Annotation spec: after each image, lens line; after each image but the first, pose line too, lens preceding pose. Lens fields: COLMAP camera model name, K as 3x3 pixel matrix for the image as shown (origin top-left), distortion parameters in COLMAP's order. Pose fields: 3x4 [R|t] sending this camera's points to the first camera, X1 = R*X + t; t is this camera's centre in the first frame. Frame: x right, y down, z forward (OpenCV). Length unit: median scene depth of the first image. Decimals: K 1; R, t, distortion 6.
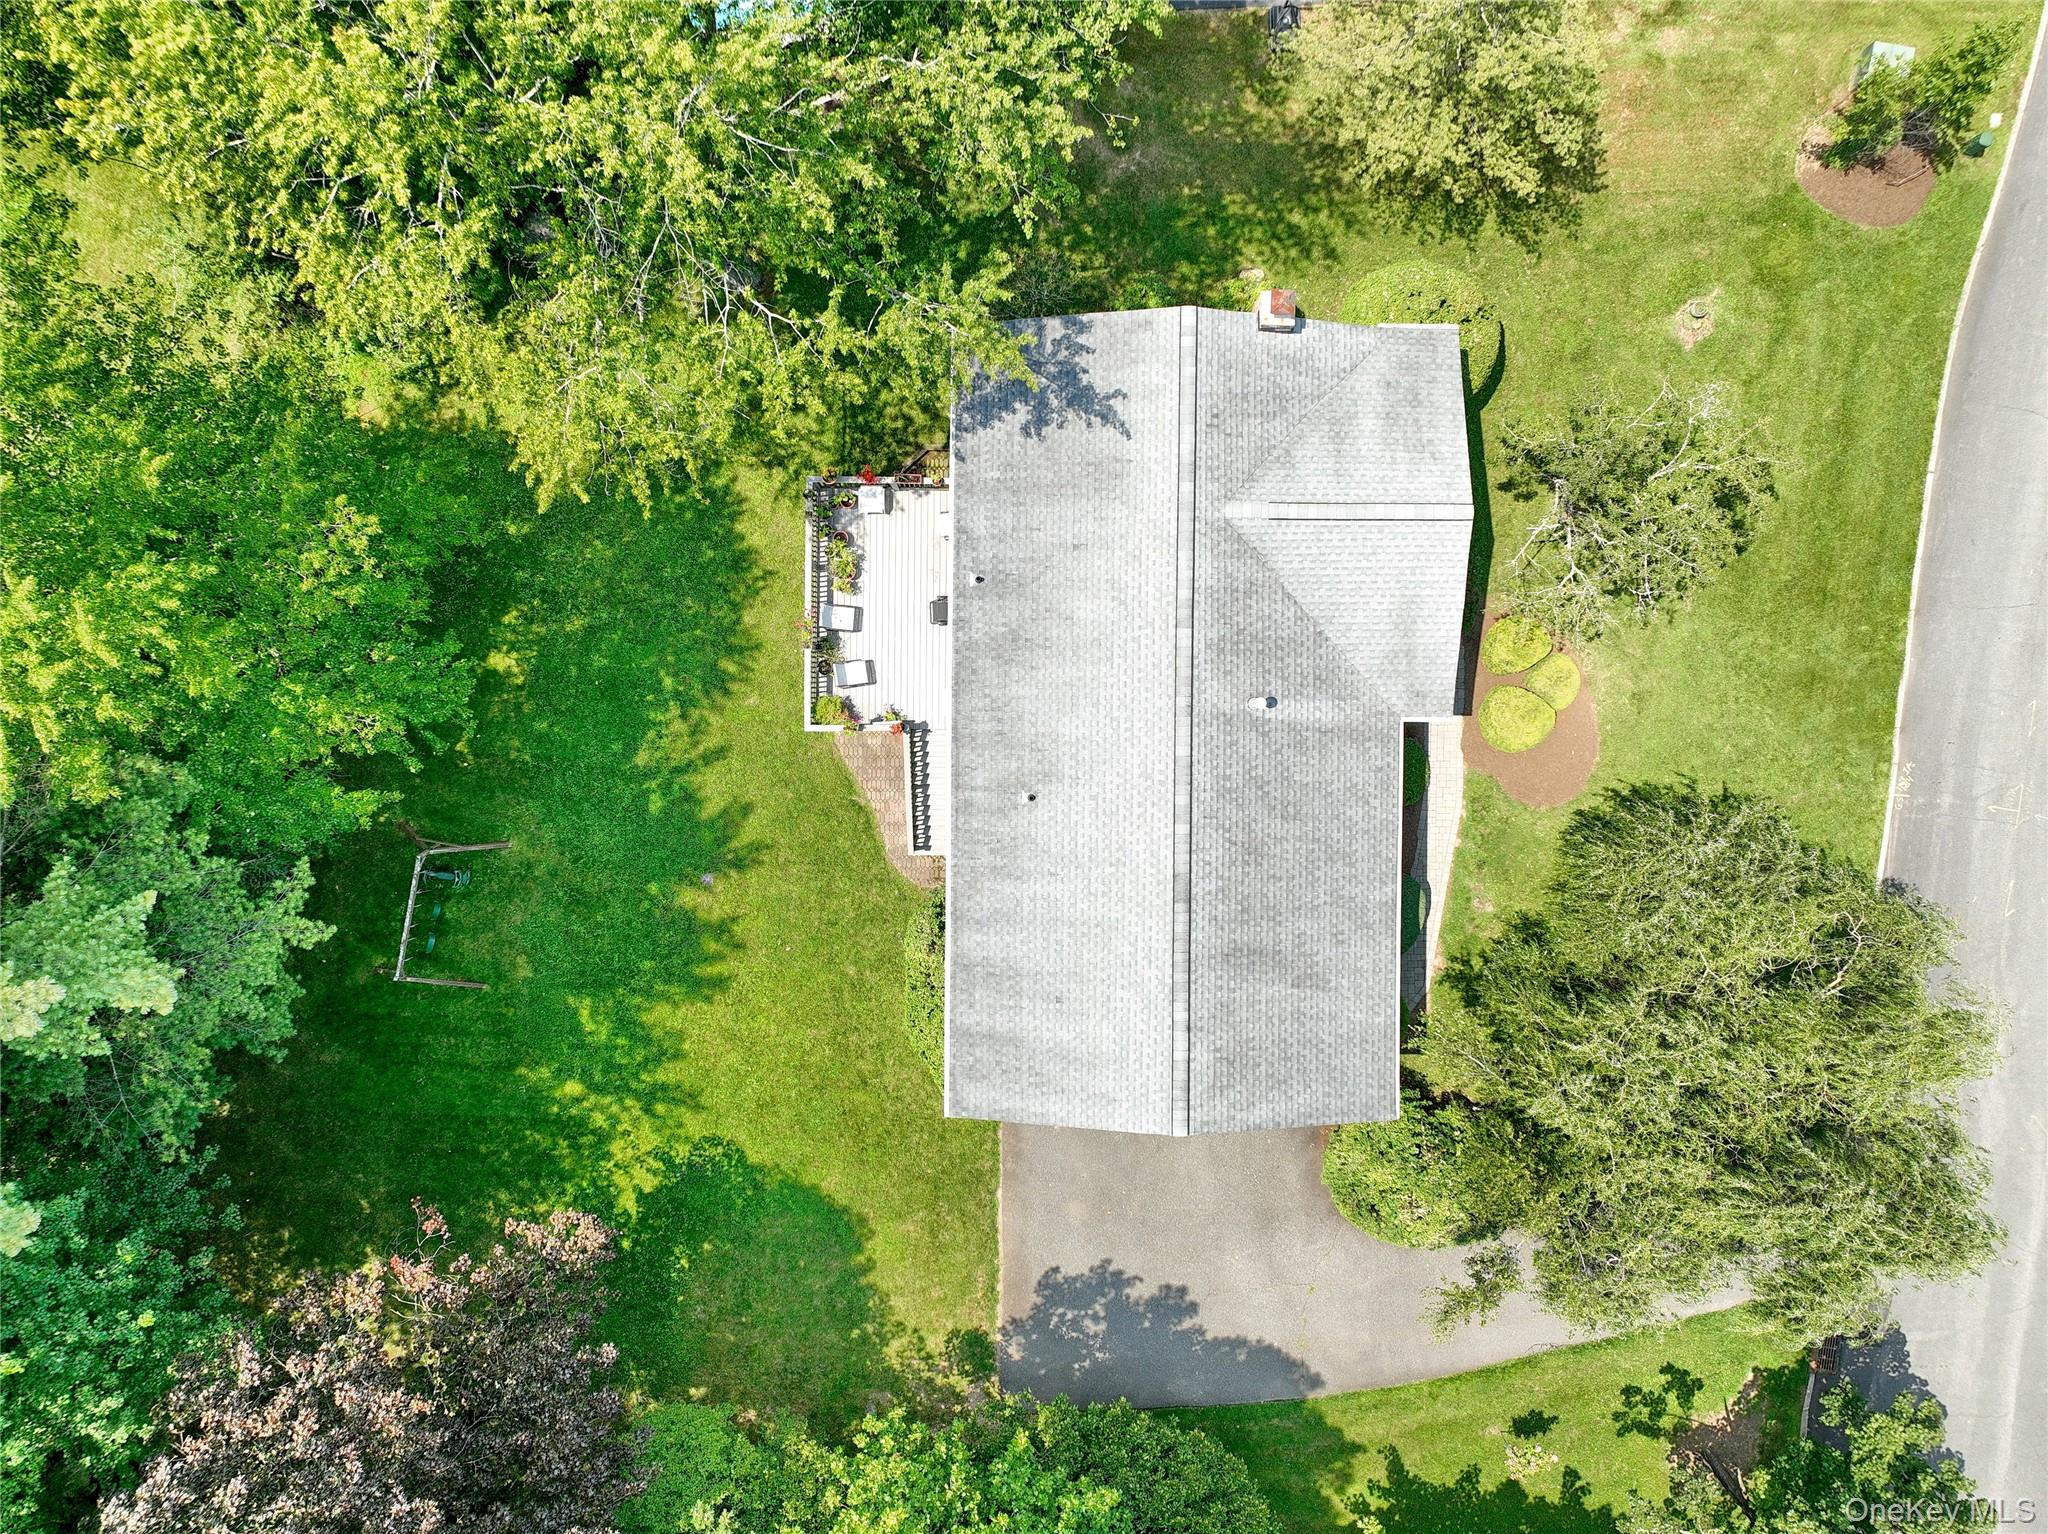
lens RADIAL K [[1398.2, 0, 1024.0], [0, 1398.2, 767.0], [0, 0, 1]] dist [0.003995, 0.002586]
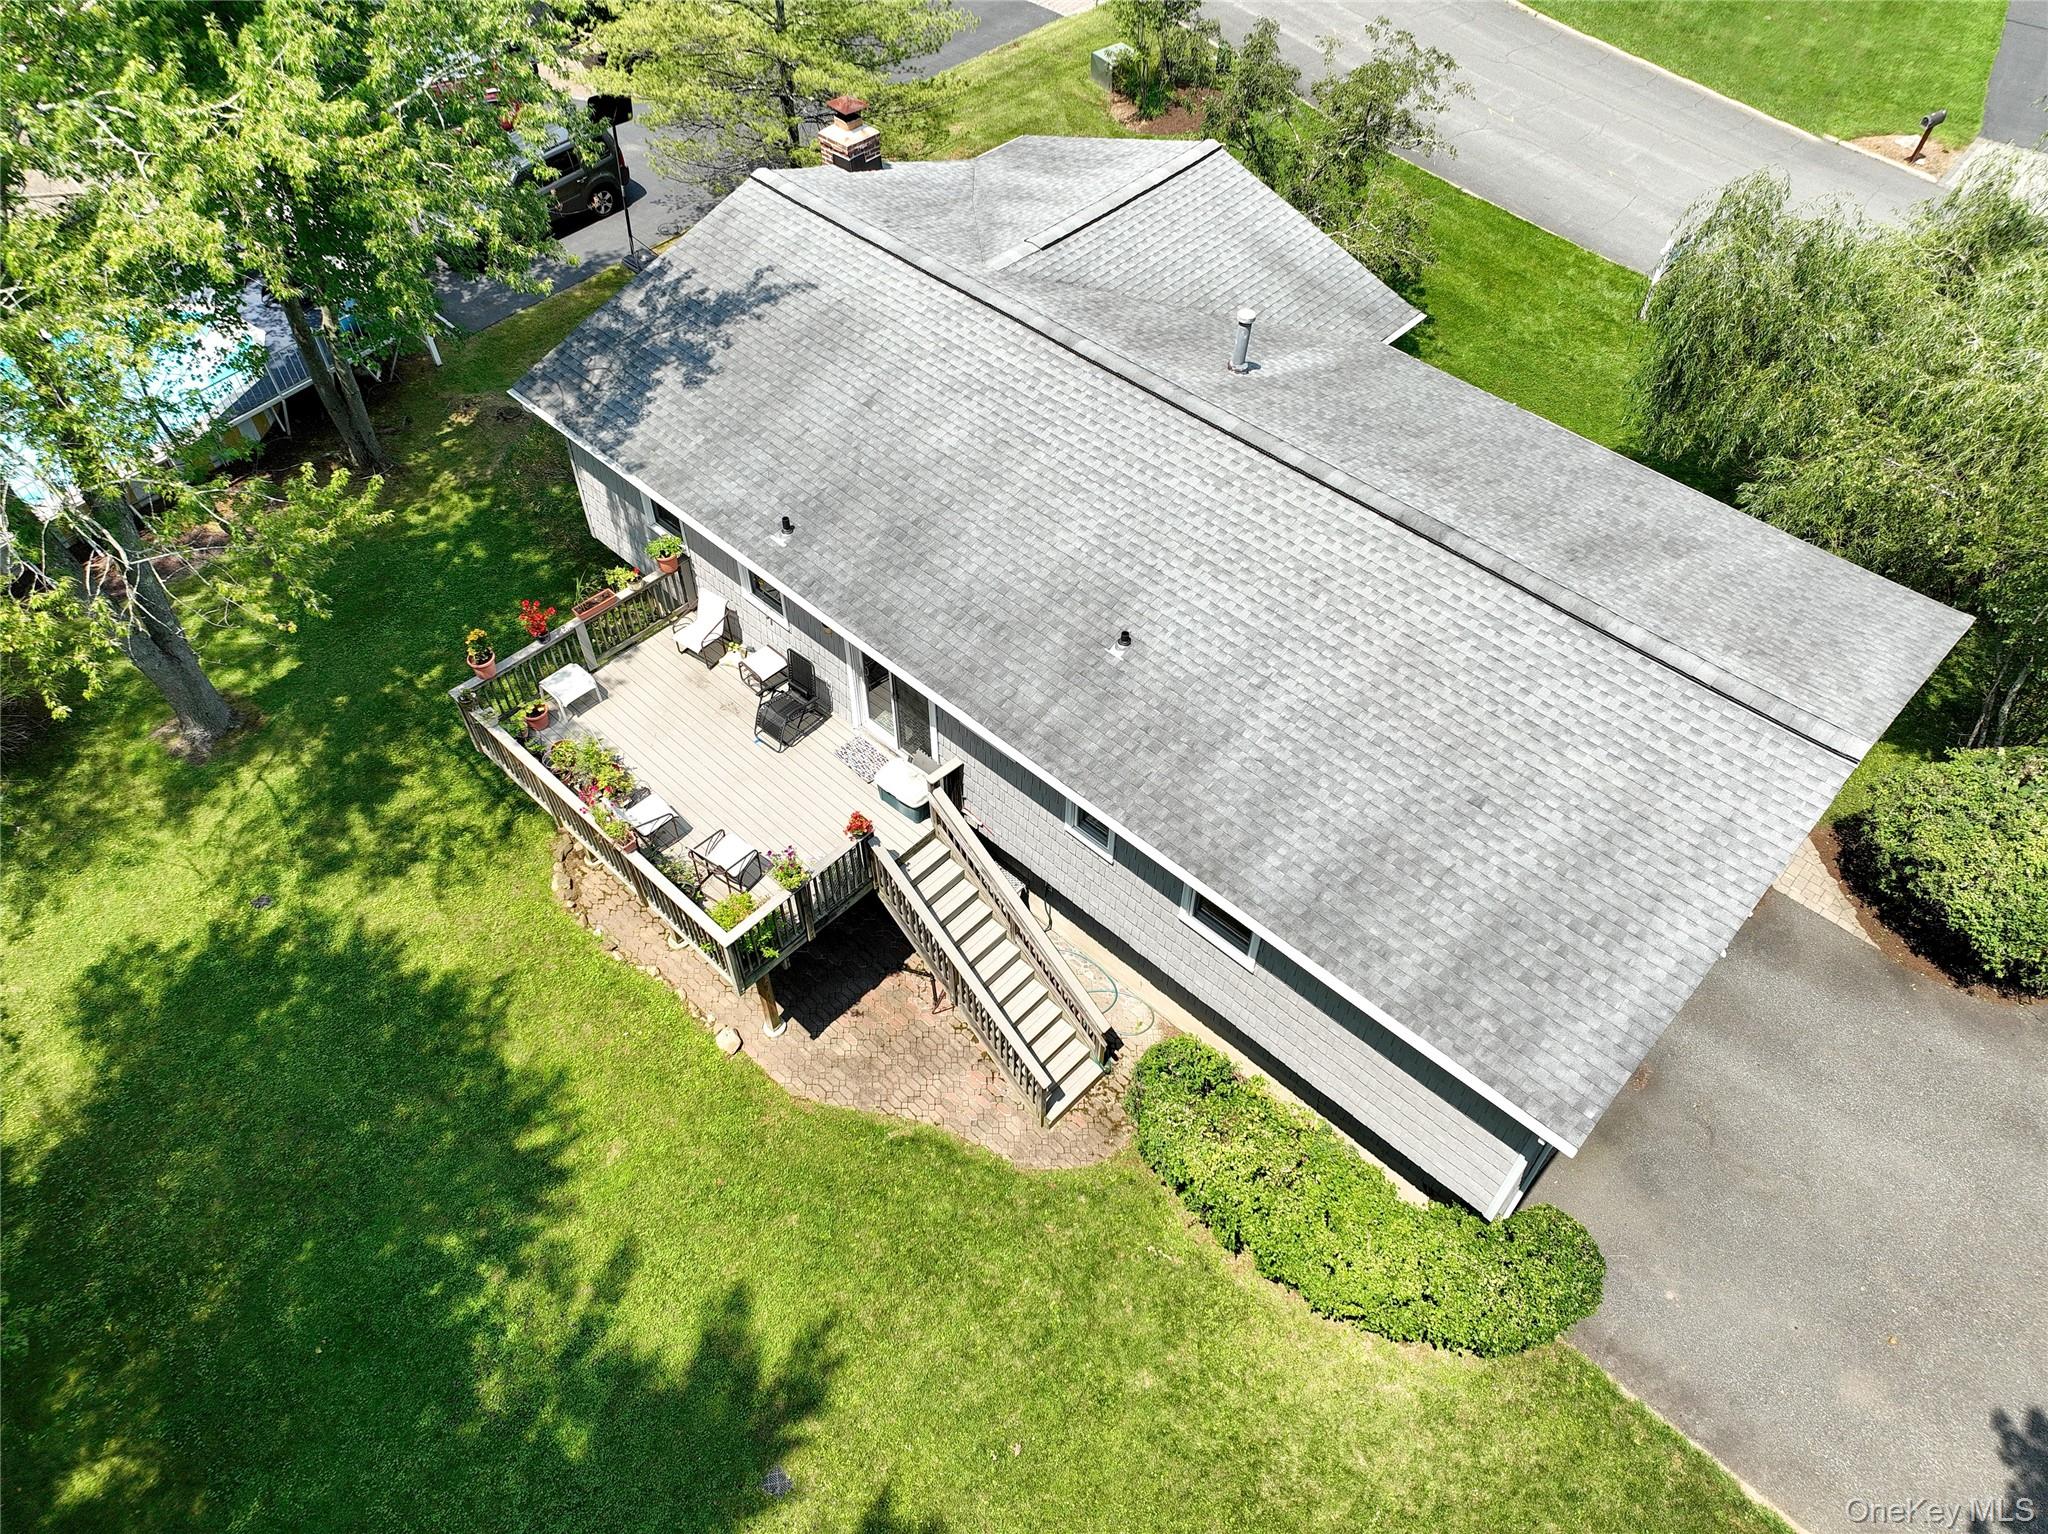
lens RADIAL K [[1398.2, 0, 1024.0], [0, 1398.2, 767.0], [0, 0, 1]] dist [0.003995, 0.002586]
pose [[0.682457, -0.564515, 0.464300, -0.251199], [0.730880, 0.519954, -0.442110, 0.216236], [0.008163, 0.641069, 0.767440, 0.519291]]
